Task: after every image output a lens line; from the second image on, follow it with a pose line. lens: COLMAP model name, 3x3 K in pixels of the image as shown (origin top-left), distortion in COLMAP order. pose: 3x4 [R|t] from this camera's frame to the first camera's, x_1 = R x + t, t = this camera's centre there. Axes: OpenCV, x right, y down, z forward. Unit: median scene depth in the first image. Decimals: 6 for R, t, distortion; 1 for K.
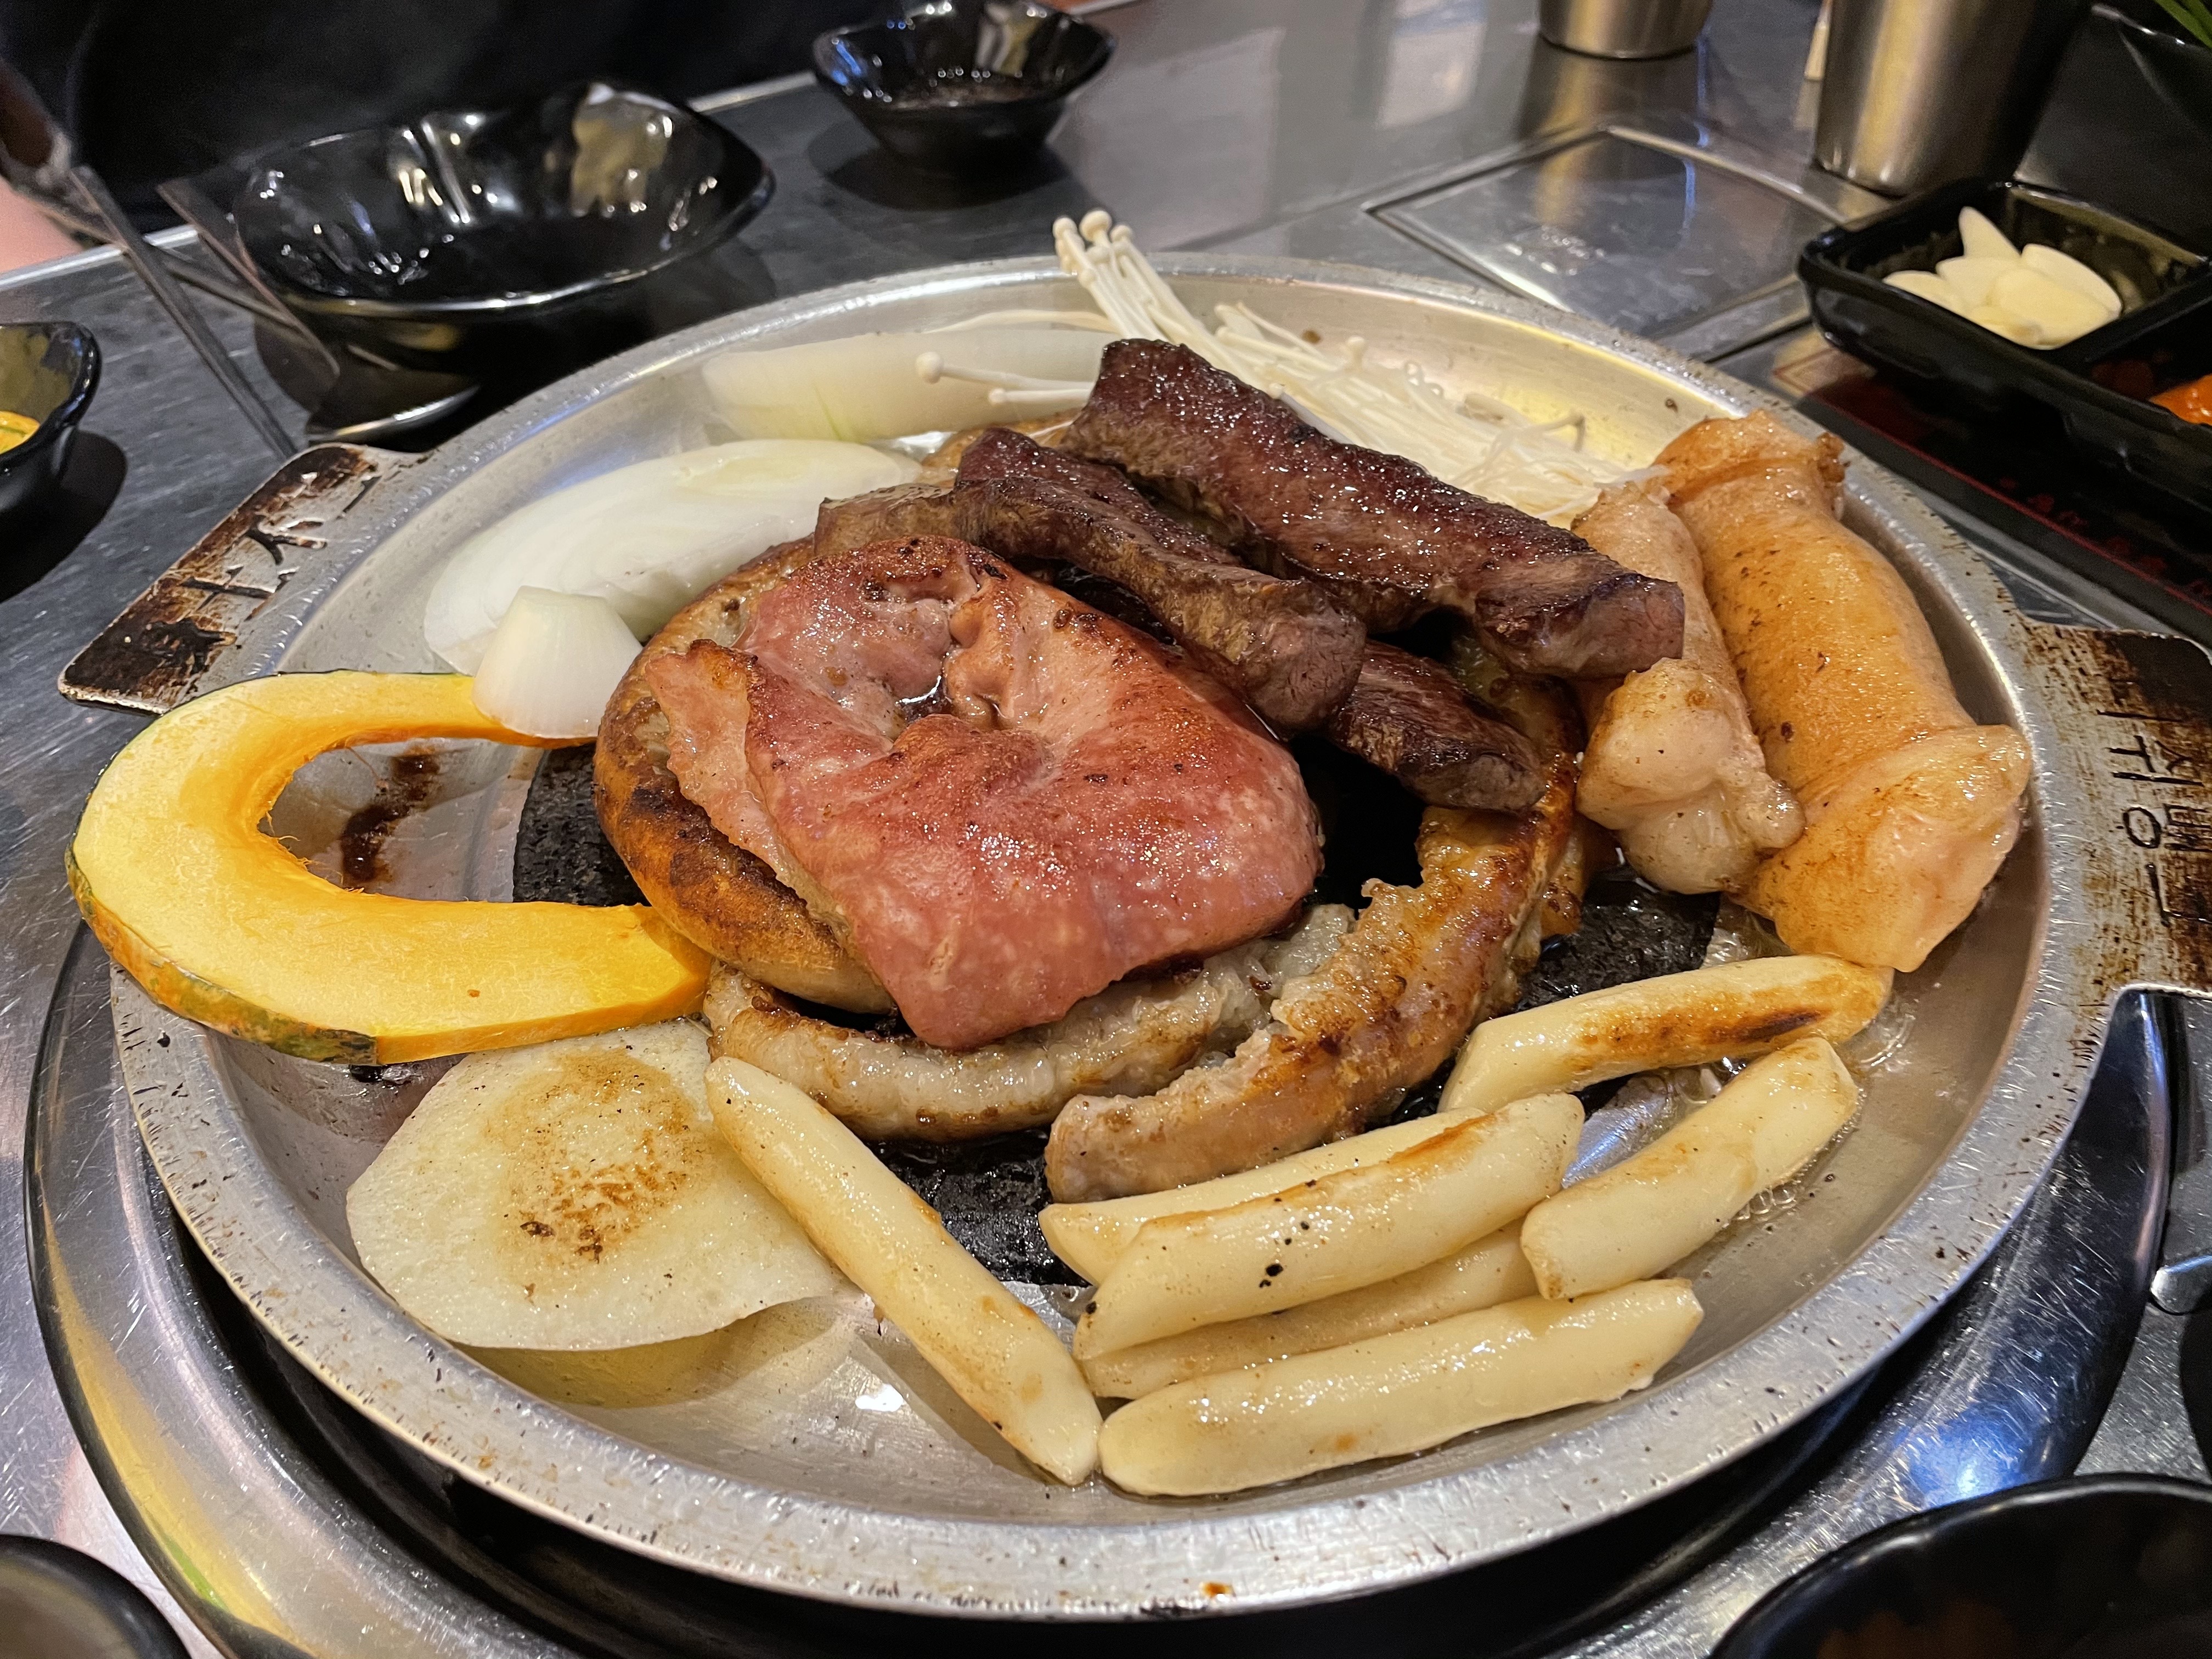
lens RADIAL K [[1676.3, 0, 1112.9], [0, 1676.3, 830.8], [0, 0, 1]] dist [0.041596, -0.048094]
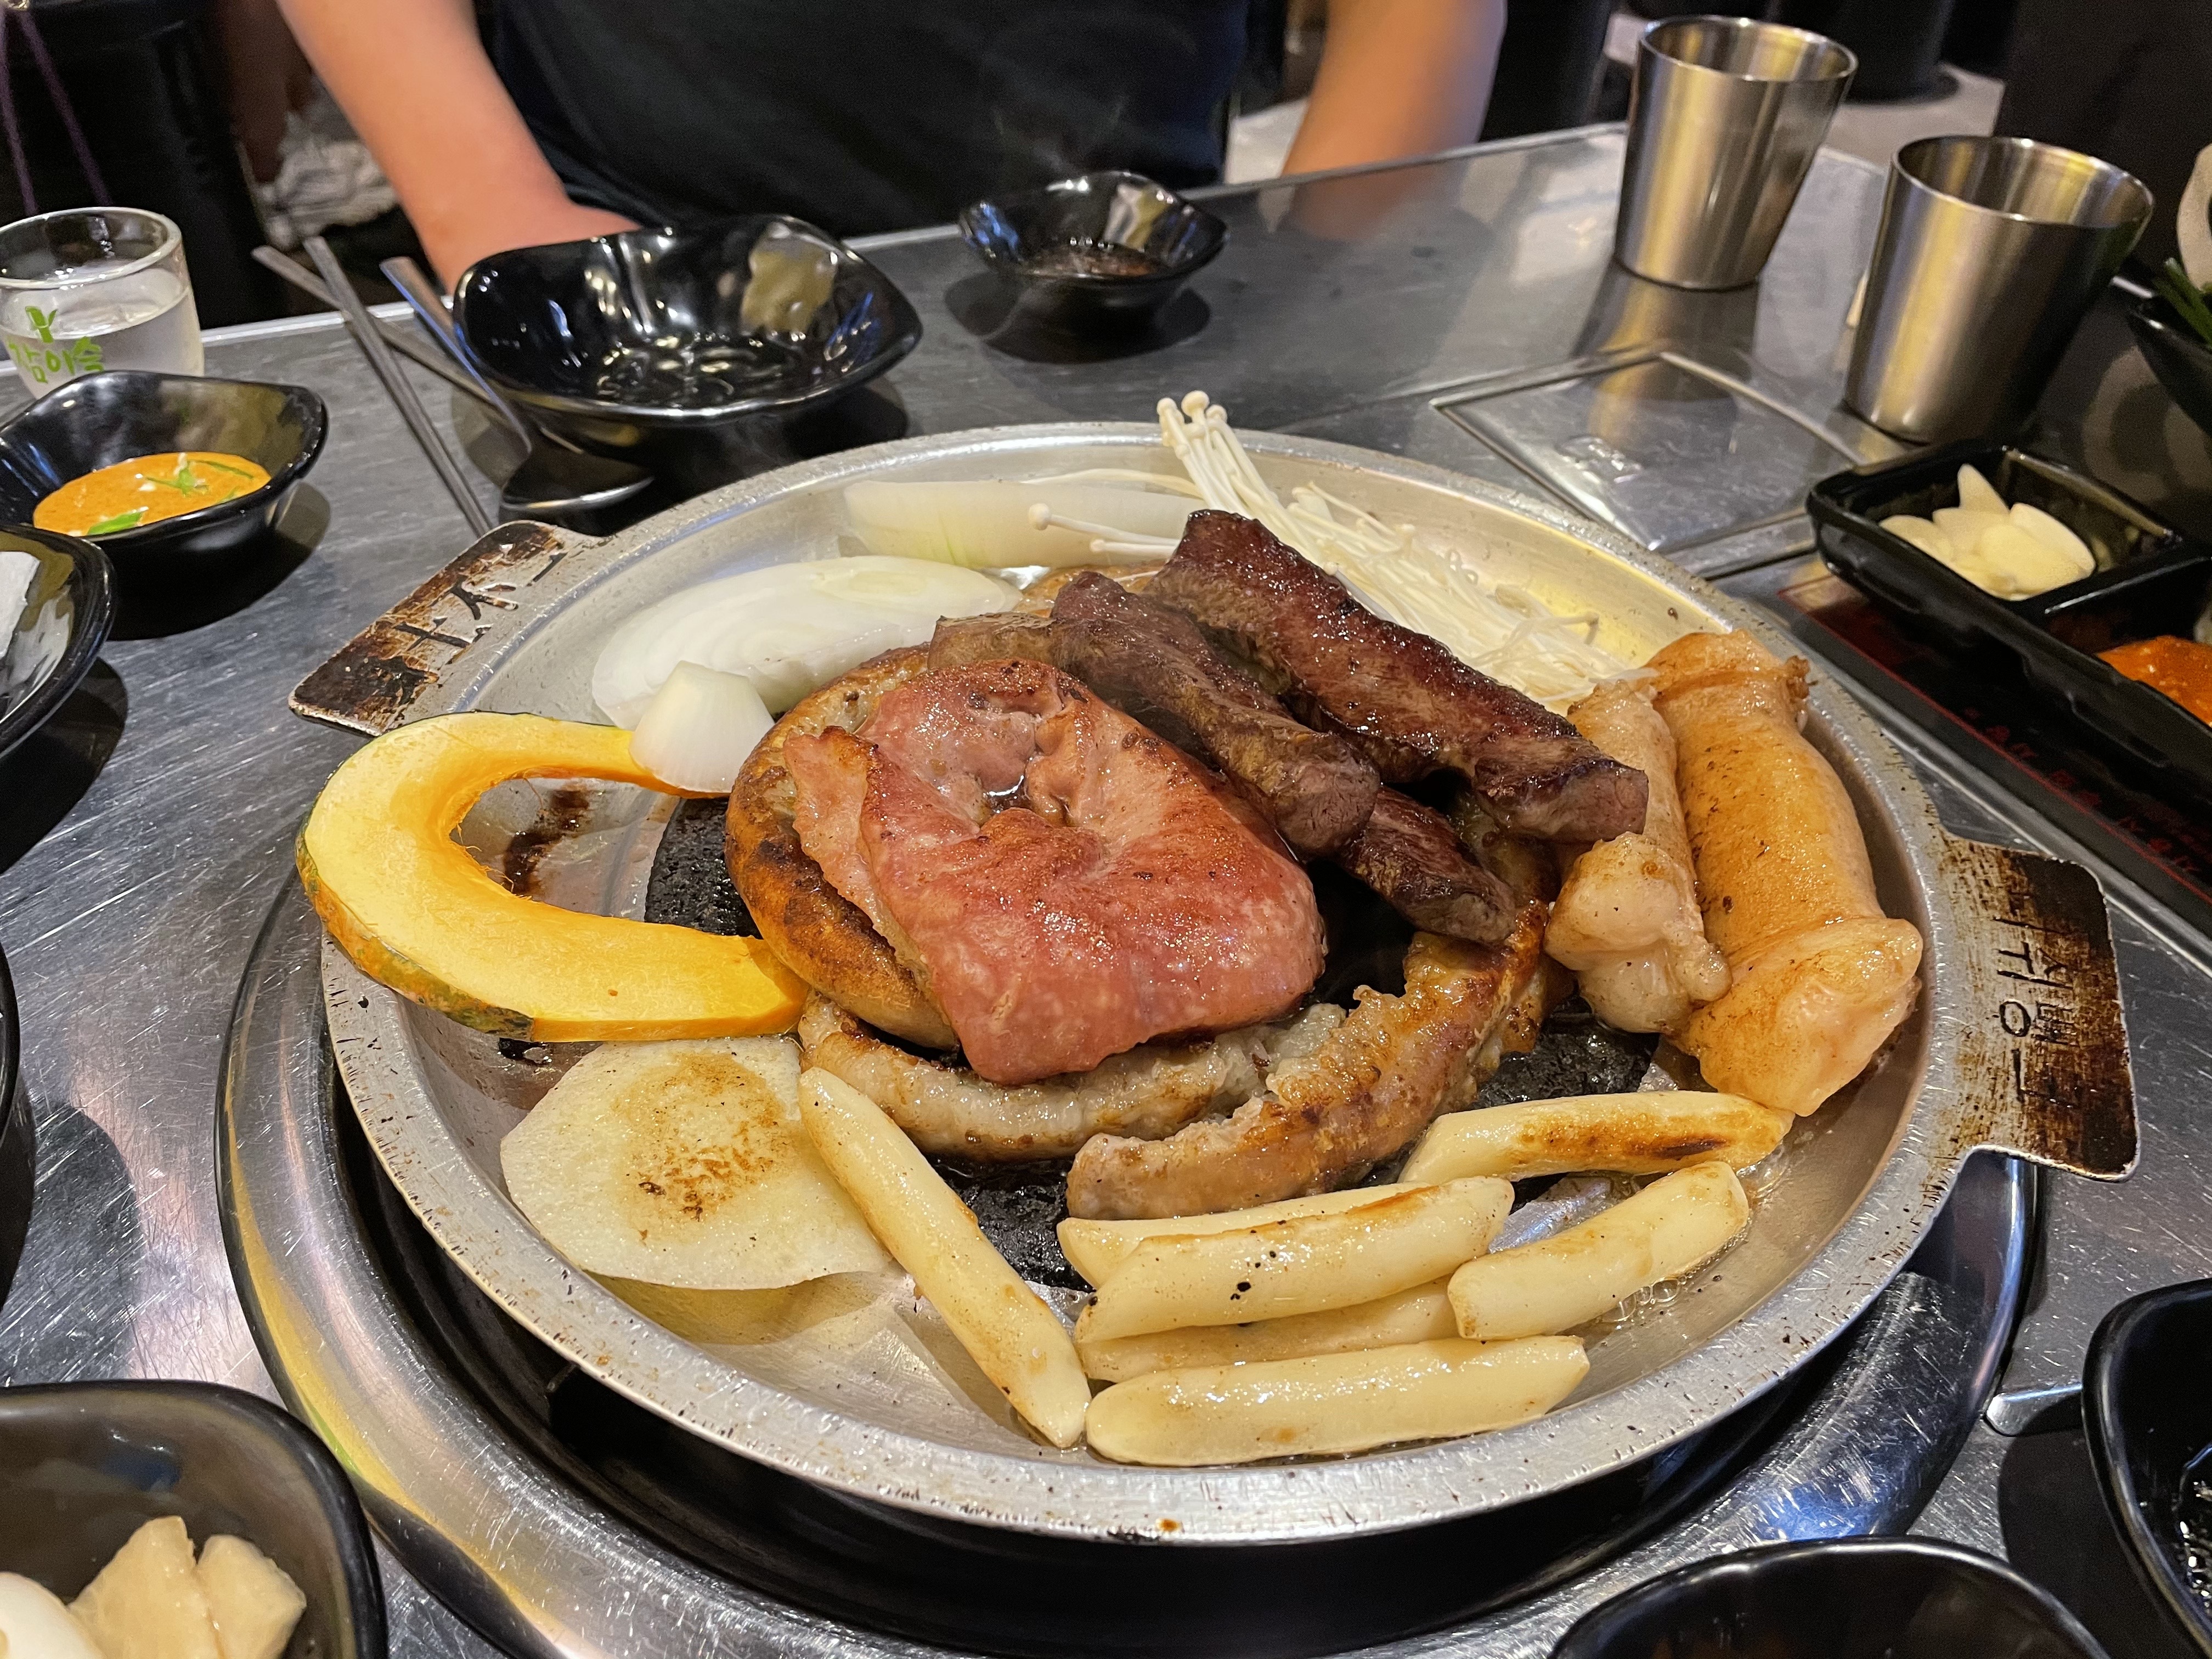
lens RADIAL K [[1676.3, 0, 1085.6], [0, 1676.3, 808.7], [0, 0, 1]] dist [0.041596, -0.048094]
pose [[0.992671, 0.112893, -0.043121, -0.004957], [-0.115726, 0.990804, -0.070114, 0.010207], [0.034809, 0.074590, 0.996607, -0.208098]]
